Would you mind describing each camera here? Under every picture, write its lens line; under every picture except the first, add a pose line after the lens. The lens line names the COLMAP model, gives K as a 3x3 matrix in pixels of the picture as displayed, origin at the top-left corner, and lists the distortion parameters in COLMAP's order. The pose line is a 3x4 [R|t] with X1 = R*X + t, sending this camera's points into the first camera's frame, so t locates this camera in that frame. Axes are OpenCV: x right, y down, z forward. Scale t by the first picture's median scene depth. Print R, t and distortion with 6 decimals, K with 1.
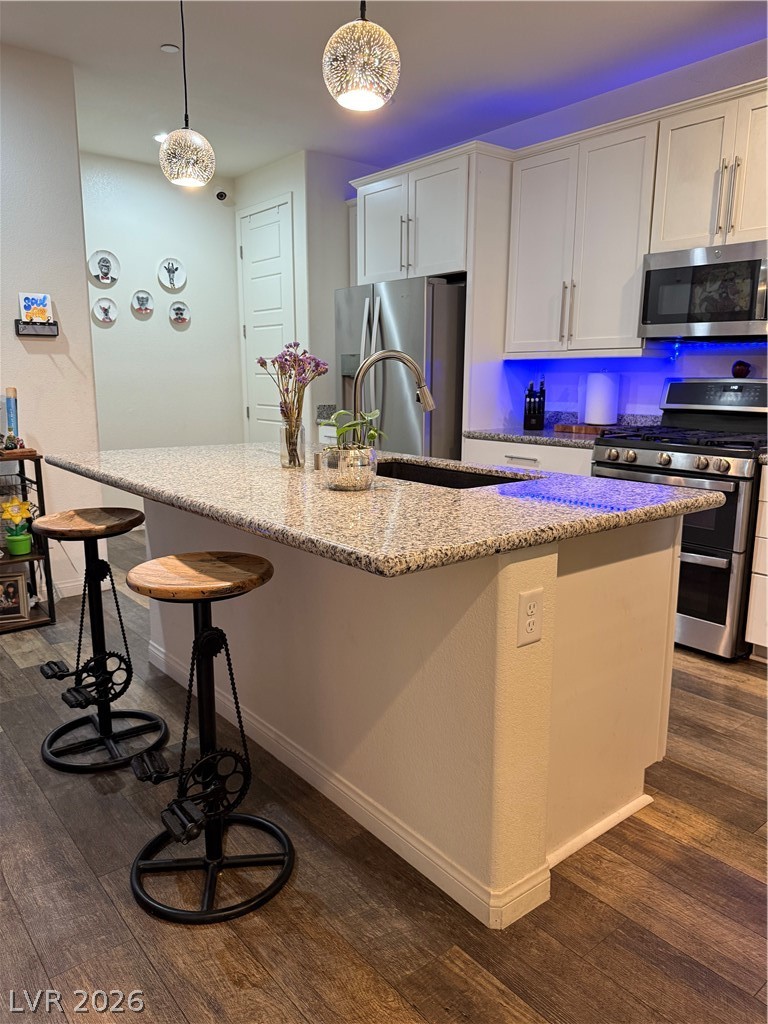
lens RADIAL K [[724.6, 0, 383.3], [0, 724.6, 513.1], [0, 0, 1]] dist [0.034998, -0.044169]
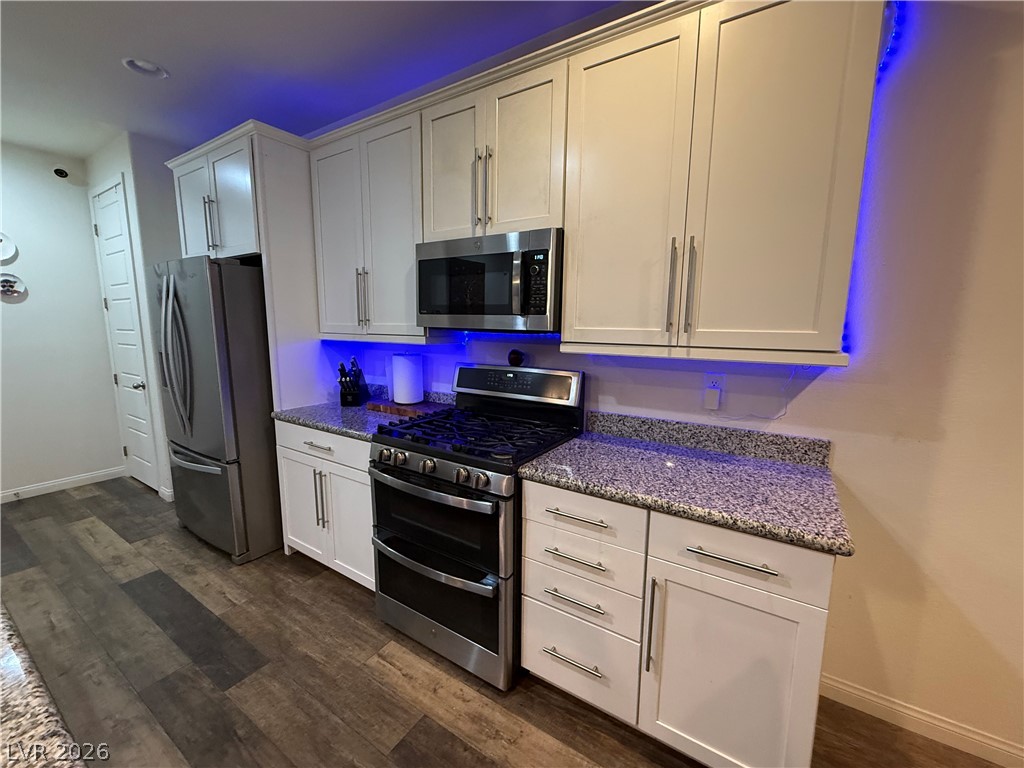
lens RADIAL K [[410.9, 0, 512.0], [0, 410.9, 385.0], [0, 0, 1]] dist [-0.001589, 0.001029]
pose [[0.949797, -0.039200, 0.310402, 0.289522], [0.053017, 0.997937, -0.036200, -0.132072], [-0.308342, 0.050839, 0.949916, 0.424624]]
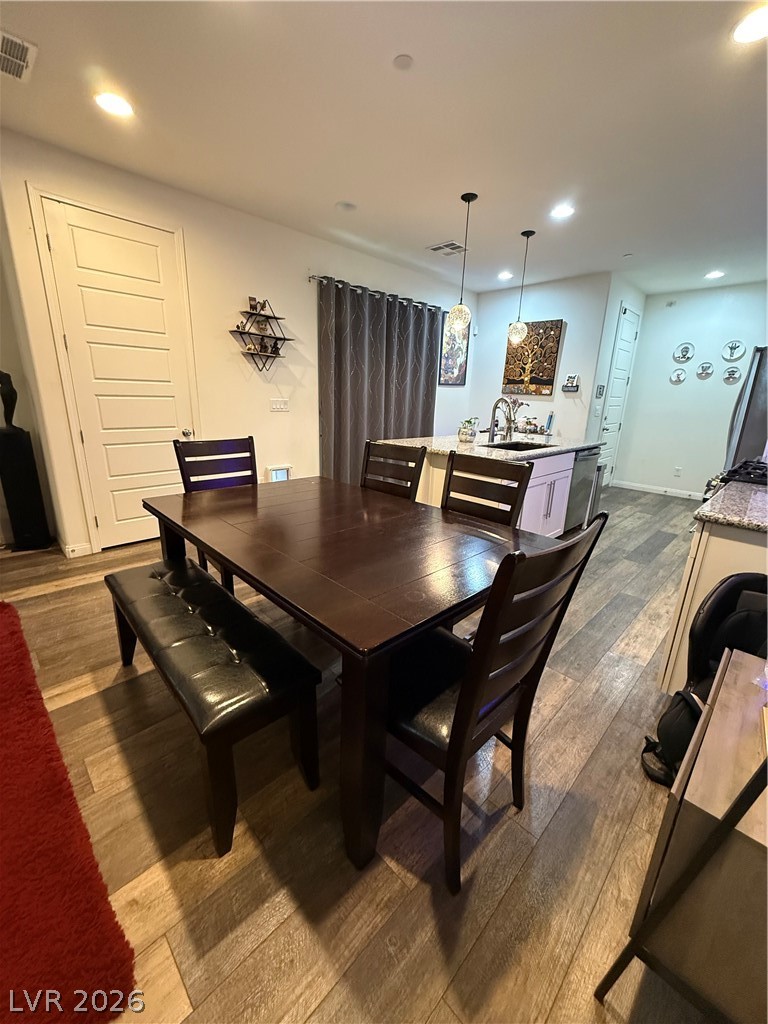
lens RADIAL K [[410.9, 0, 383.8], [0, 410.9, 509.8], [0, 0, 1]] dist [-0.001589, 0.001029]
pose [[0.097281, 0.268909, -0.958240, 0.955336], [-0.216682, 0.945434, 0.243317, -0.061664], [0.971383, 0.183963, 0.150241, 0.236677]]
